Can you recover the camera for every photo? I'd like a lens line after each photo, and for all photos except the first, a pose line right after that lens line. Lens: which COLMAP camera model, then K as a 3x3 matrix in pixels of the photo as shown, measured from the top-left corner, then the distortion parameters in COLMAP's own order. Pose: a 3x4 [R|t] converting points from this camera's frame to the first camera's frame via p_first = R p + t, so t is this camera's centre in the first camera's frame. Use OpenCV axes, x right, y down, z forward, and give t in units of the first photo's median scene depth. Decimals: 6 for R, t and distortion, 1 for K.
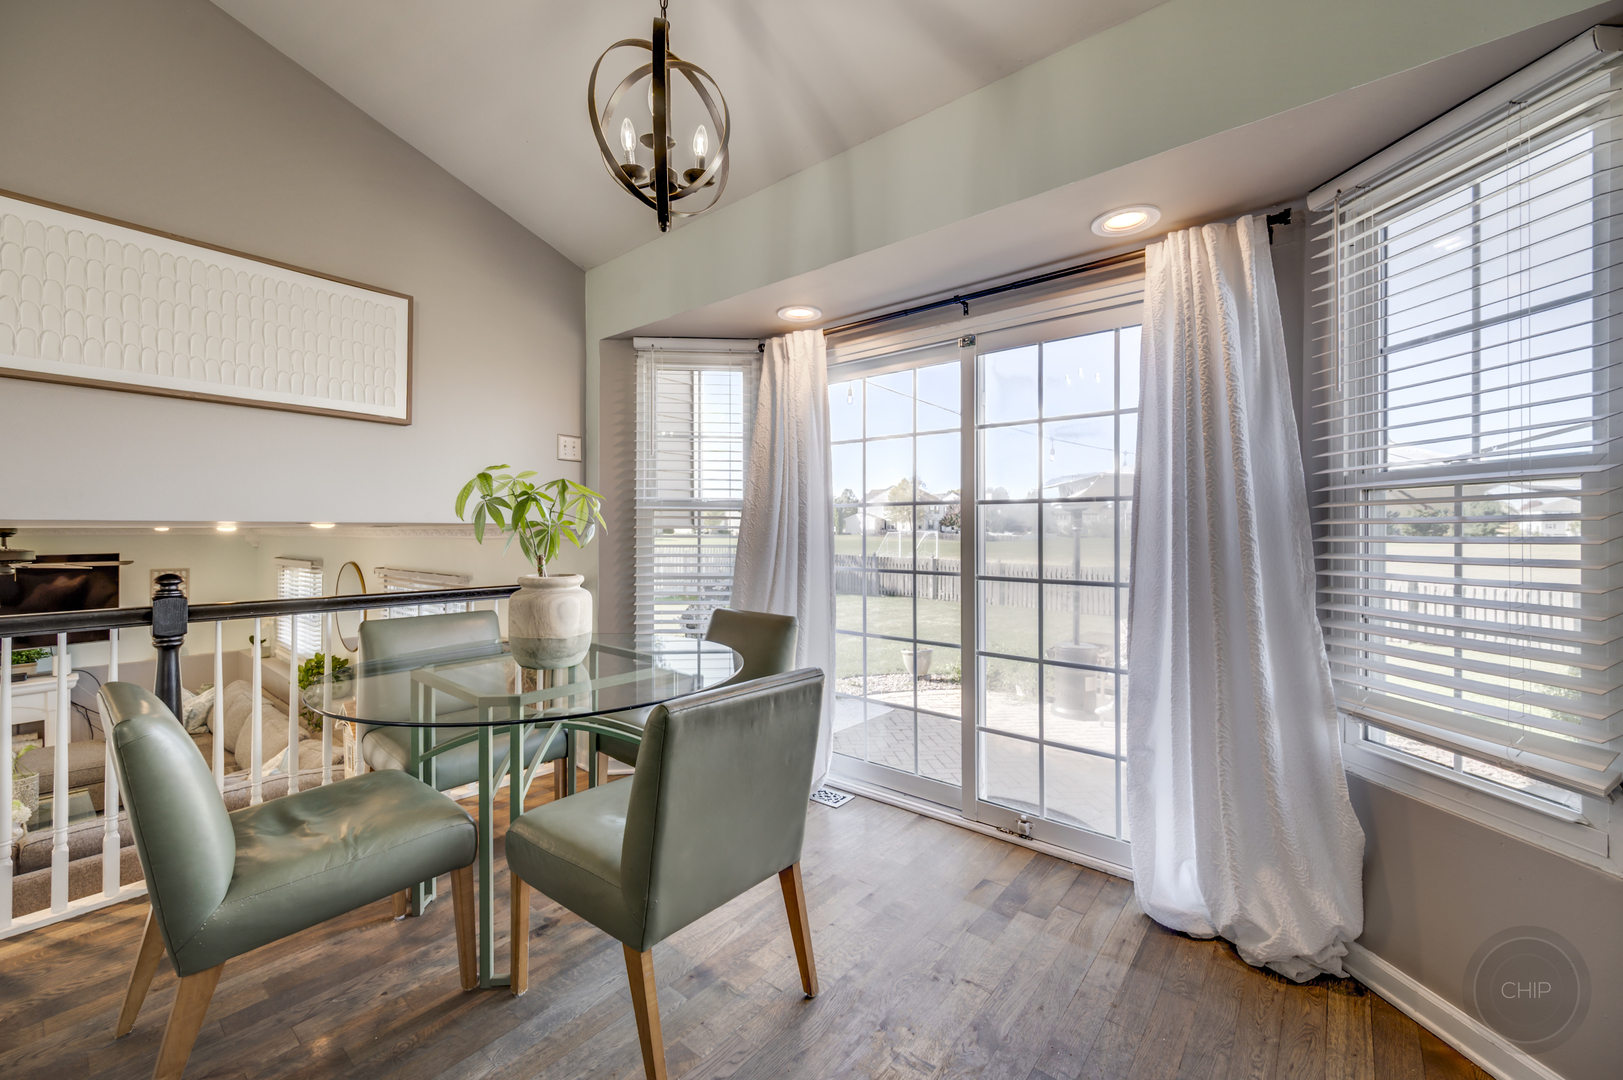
lens RADIAL K [[643.9, 0, 817.0], [0, 643.9, 535.0], [0, 0, 1]] dist [-0.000590, 0.000470]
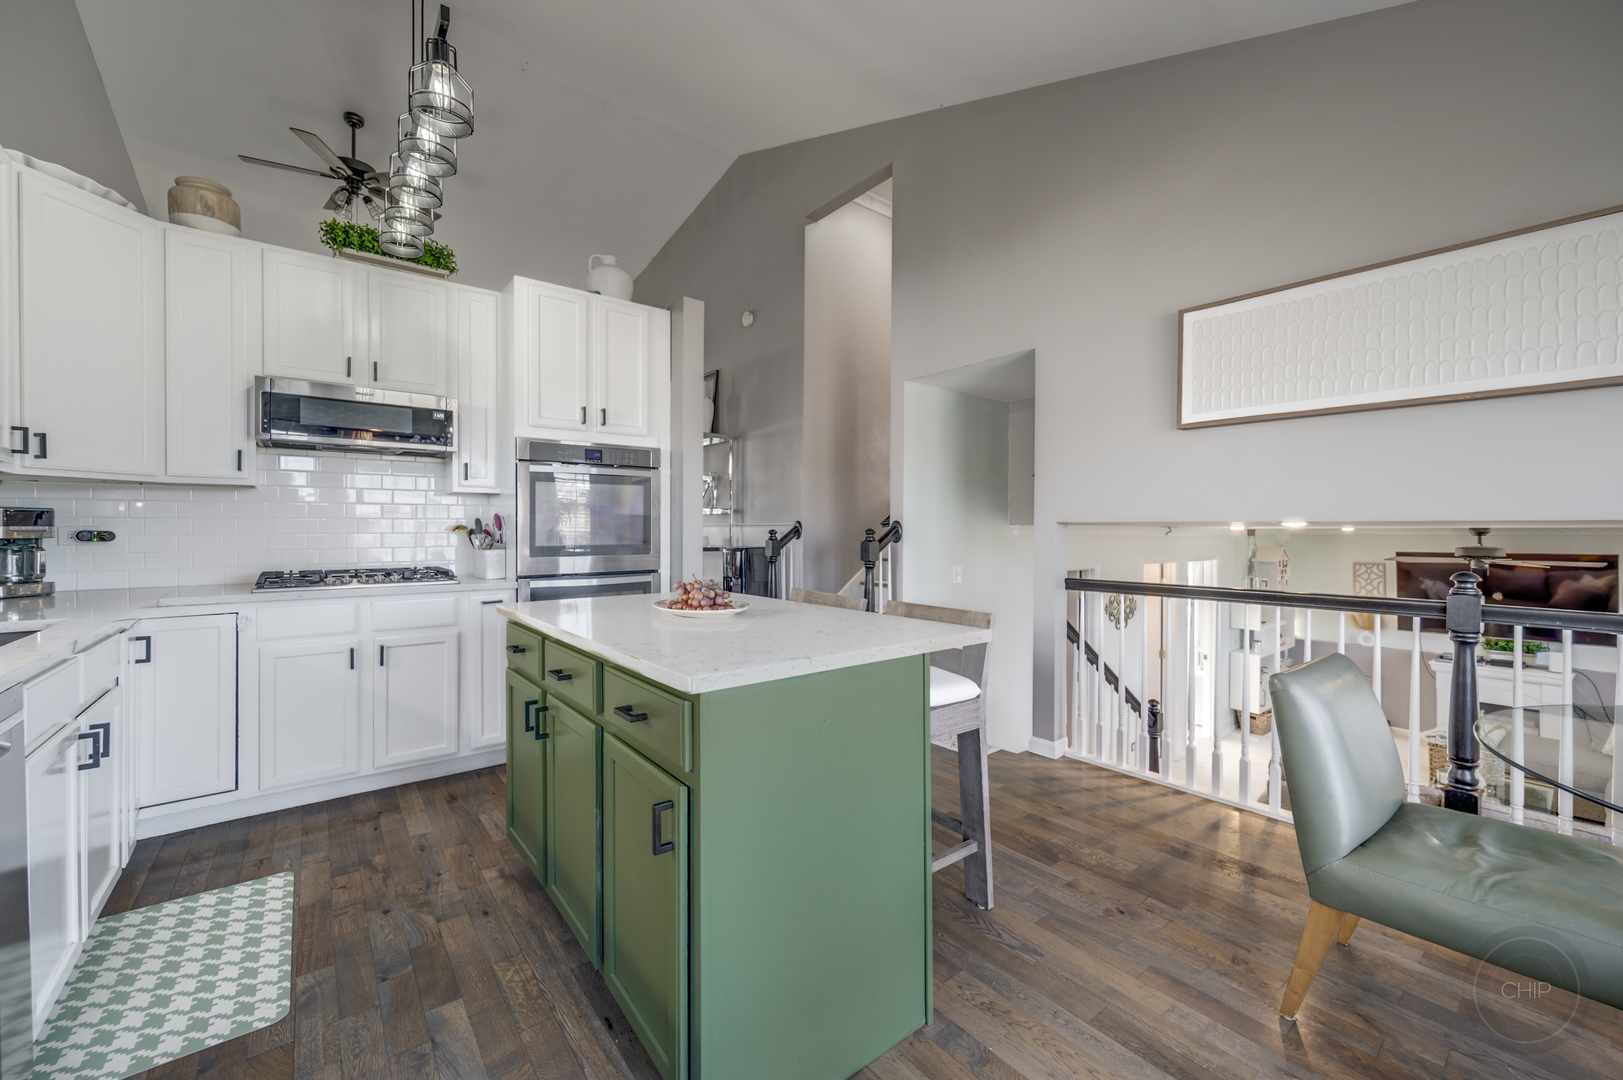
lens RADIAL K [[643.9, 0, 809.6], [0, 643.9, 531.7], [0, 0, 1]] dist [-0.000590, 0.000470]
pose [[-0.226429, 0.004369, -0.974018, 0.227156], [-0.006966, 0.999957, 0.006105, -0.003811], [0.974003, 0.008167, -0.226389, 0.203104]]
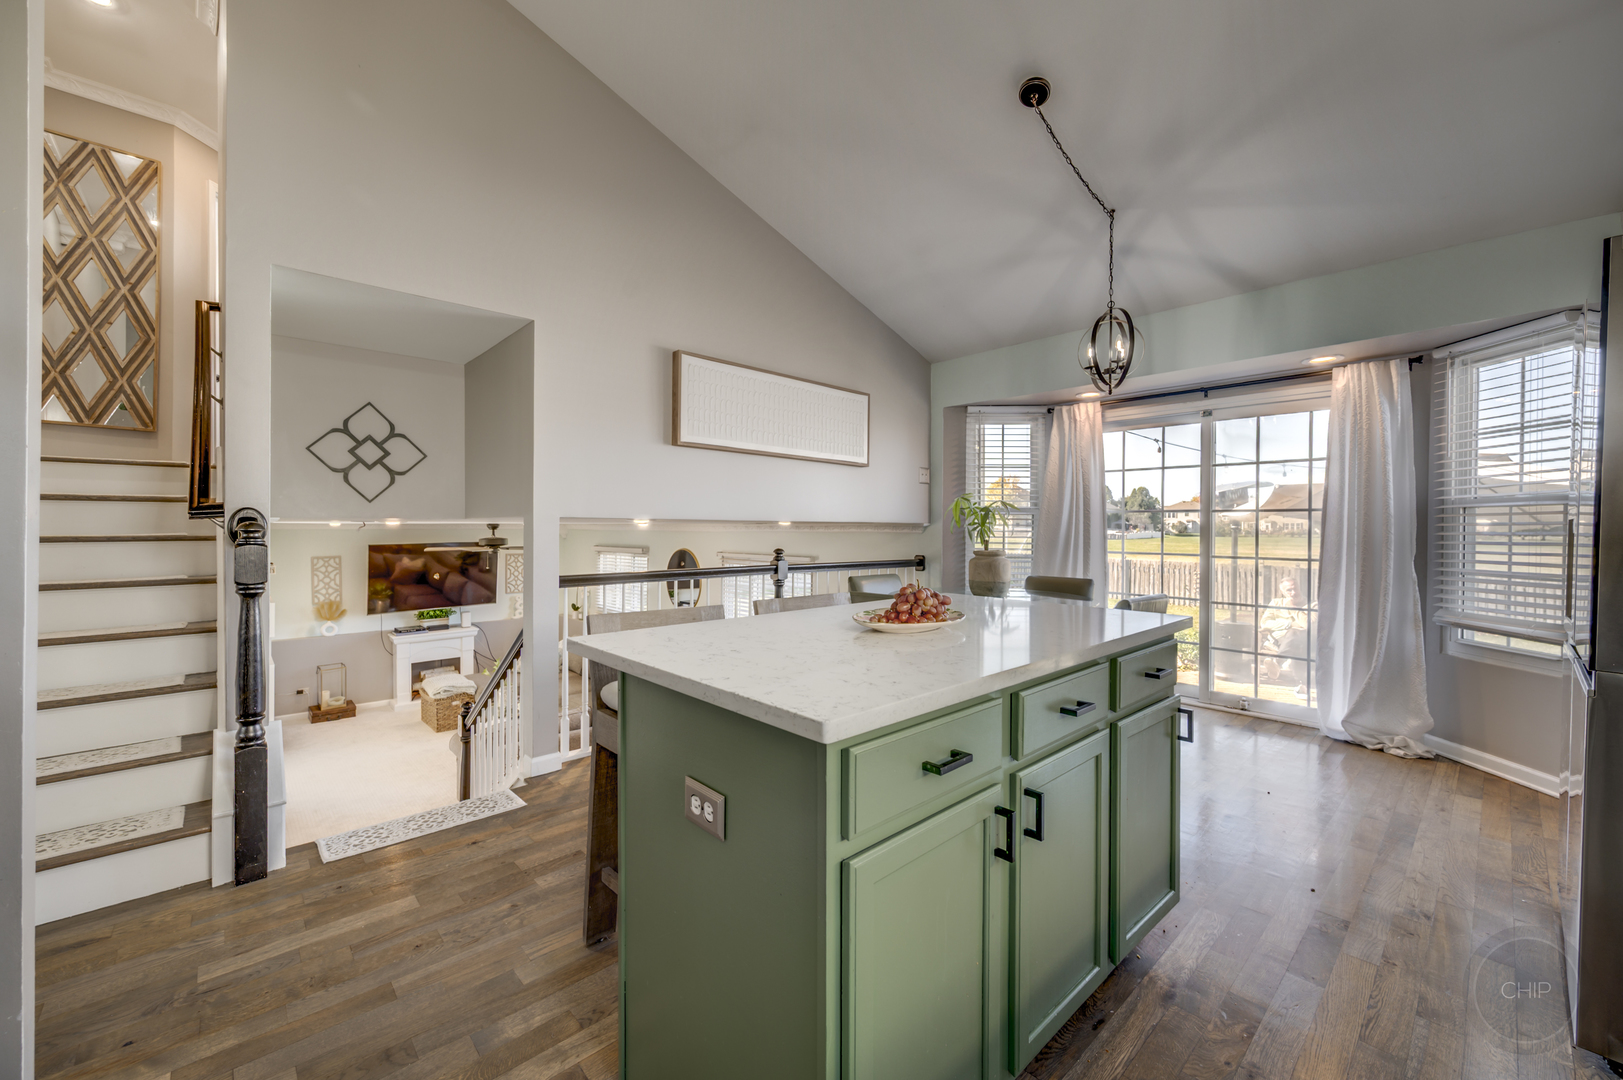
lens RADIAL K [[643.9, 0, 817.6], [0, 643.9, 533.5], [0, 0, 1]] dist [-0.000590, 0.000470]
pose [[0.990450, 0.005509, -0.137763, -0.559049], [-0.004994, 0.999979, 0.004084, 0.005928], [0.137782, -0.003357, 0.990457, -0.824003]]
